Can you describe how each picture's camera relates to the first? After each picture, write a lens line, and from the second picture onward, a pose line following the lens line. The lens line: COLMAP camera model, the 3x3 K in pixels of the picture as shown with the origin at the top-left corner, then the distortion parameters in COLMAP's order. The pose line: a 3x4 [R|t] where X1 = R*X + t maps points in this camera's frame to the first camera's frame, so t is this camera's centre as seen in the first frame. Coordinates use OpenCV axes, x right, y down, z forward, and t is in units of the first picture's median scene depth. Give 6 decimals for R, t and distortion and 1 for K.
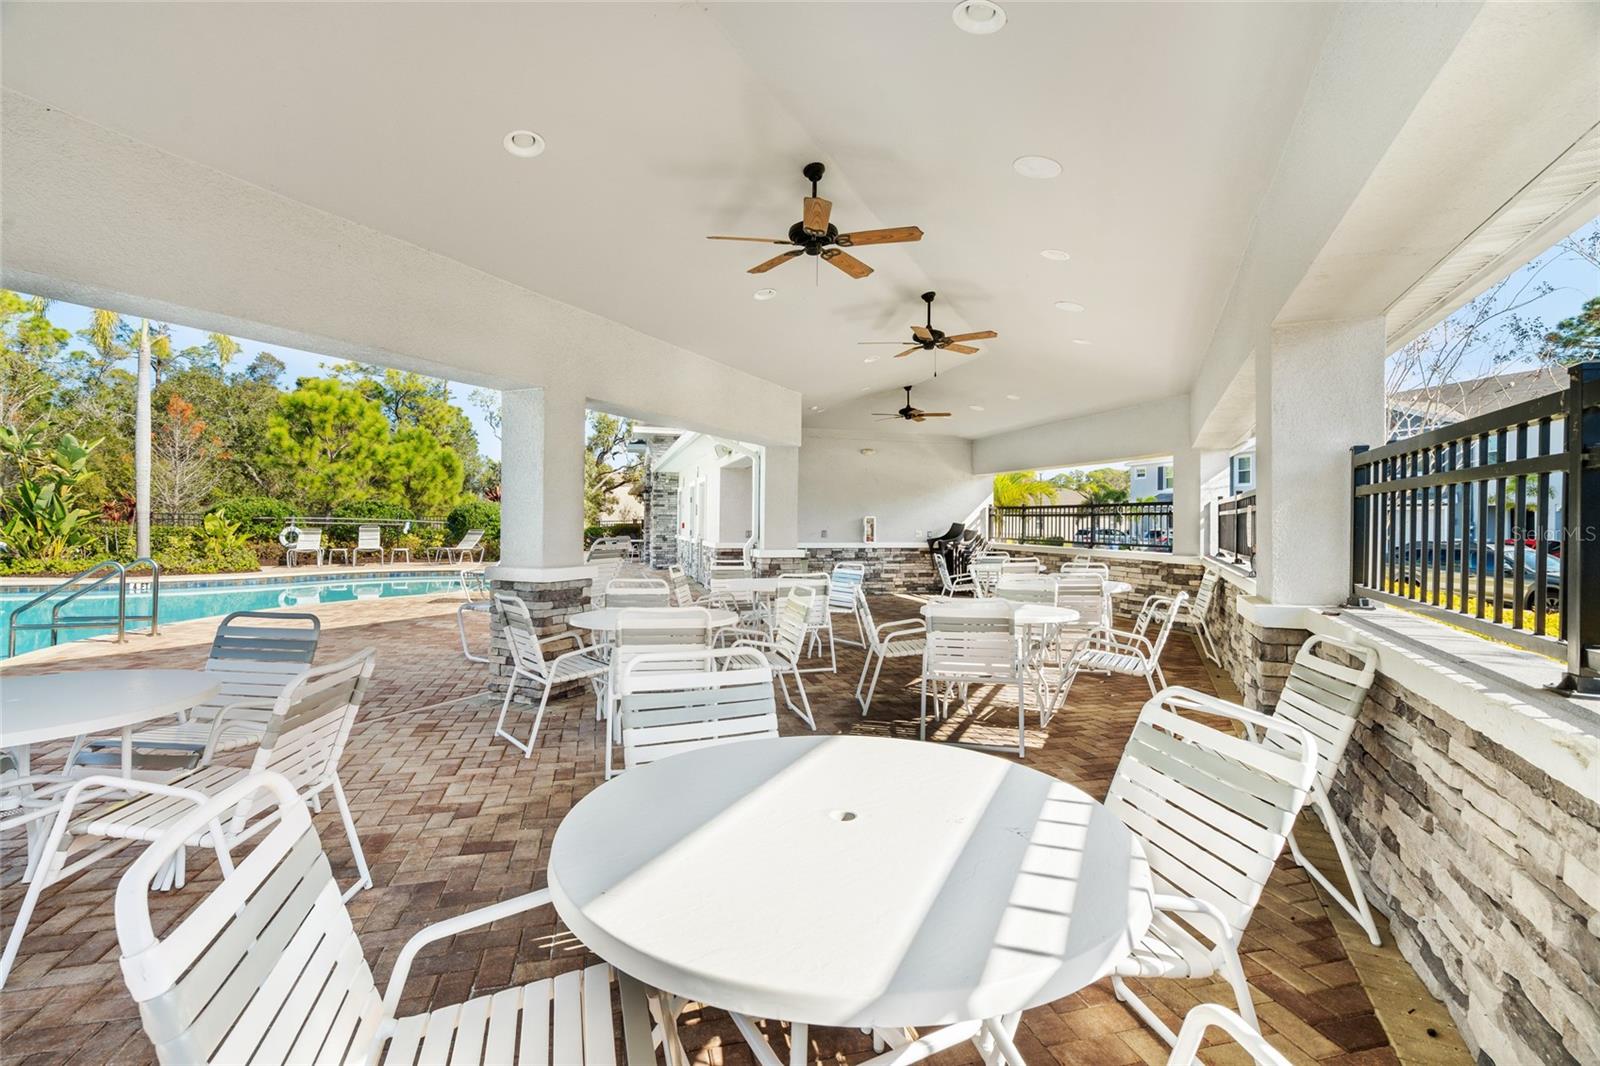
lens RADIAL K [[729.0, 0, 800.7], [0, 729.0, 523.4], [0, 0, 1]] dist [-0.001014, 0.000477]
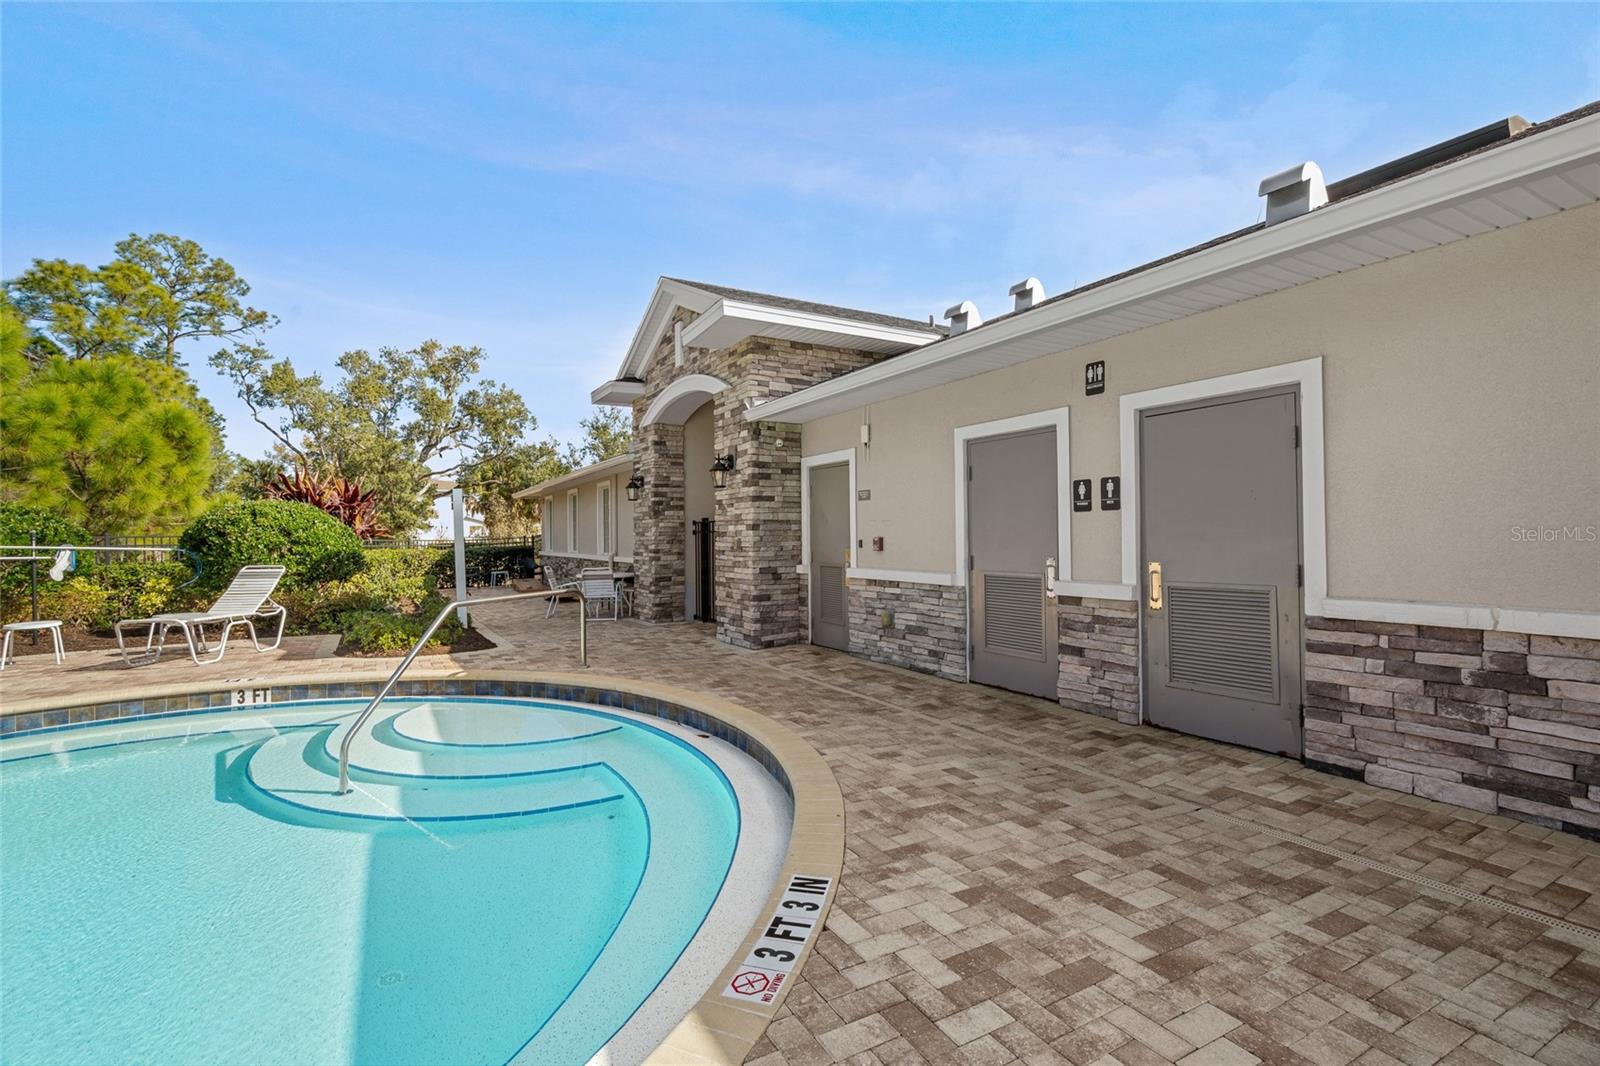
lens RADIAL K [[718.6, 0, 797.8], [0, 718.6, 540.6], [0, 0, 1]] dist [-0.002749, 0.000709]
pose [[0.965572, -0.022097, 0.259194, -0.398437], [0.020676, 0.999753, 0.008210, -0.003963], [-0.259311, -0.002568, 0.965790, 0.816889]]
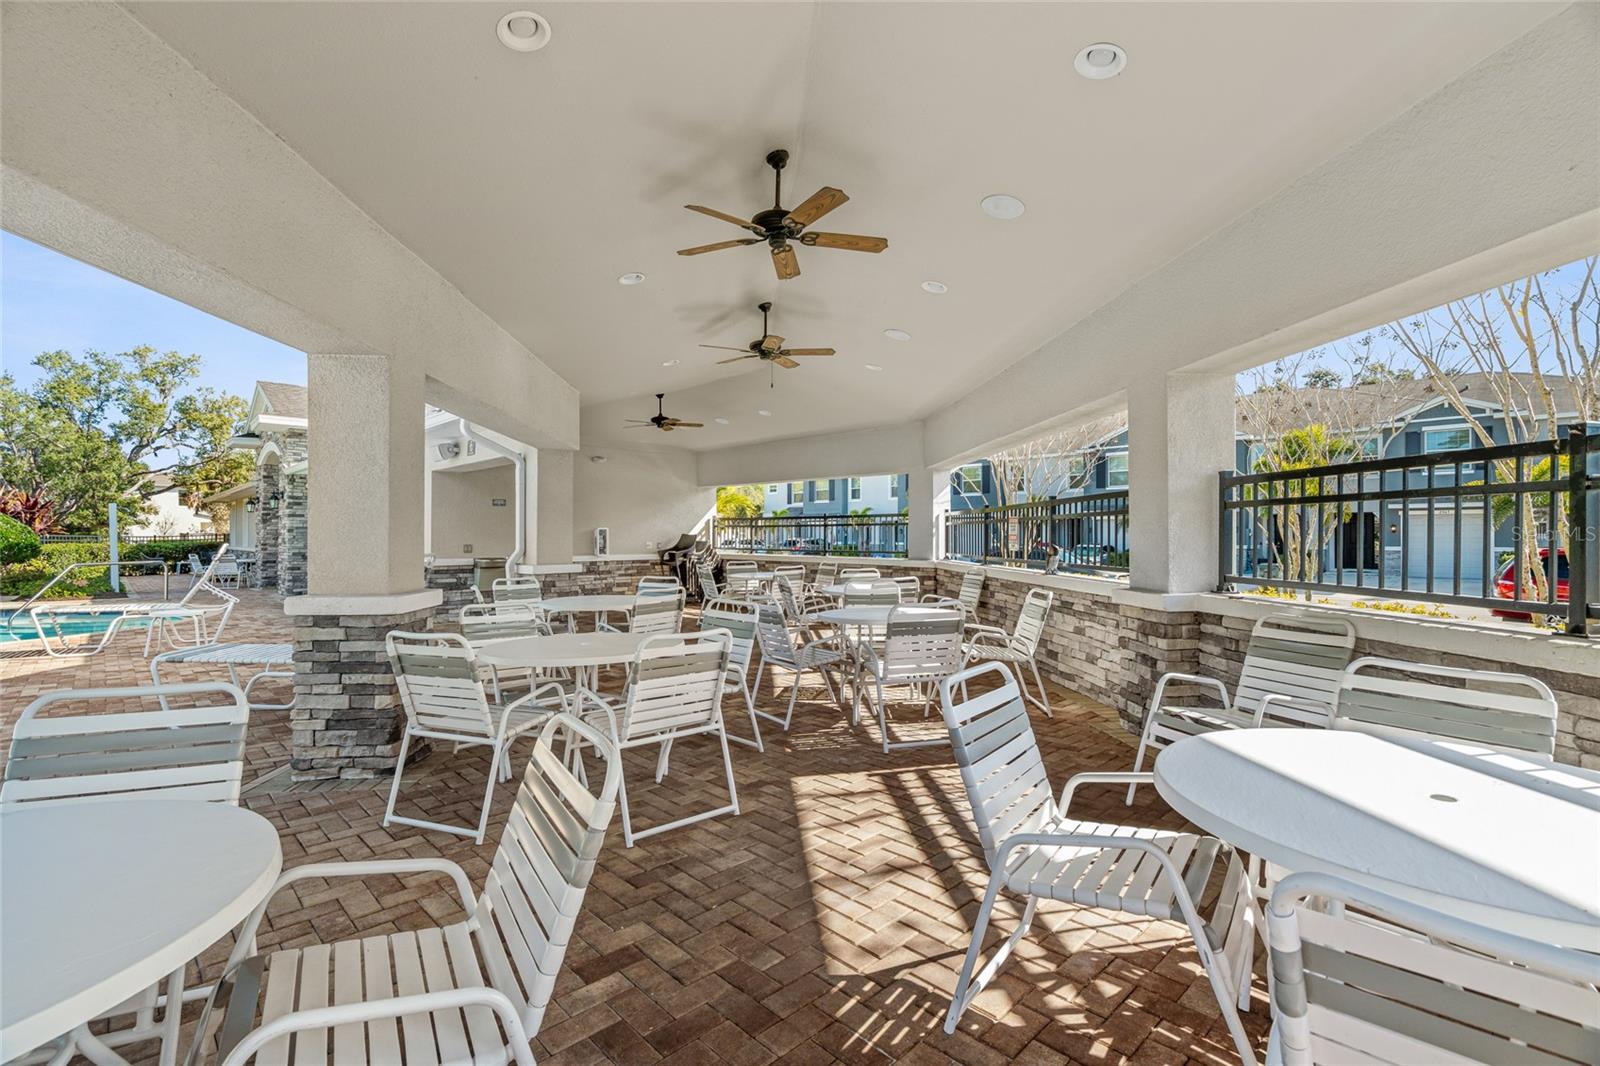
lens RADIAL K [[718.6, 0, 797.8], [0, 718.6, 540.6], [0, 0, 1]] dist [-0.002749, 0.000709]
pose [[0.875261, -0.012189, 0.483498, -0.129854], [0.008739, 0.999918, 0.009387, 0.000565], [-0.483572, -0.003991, 0.875295, 0.054945]]
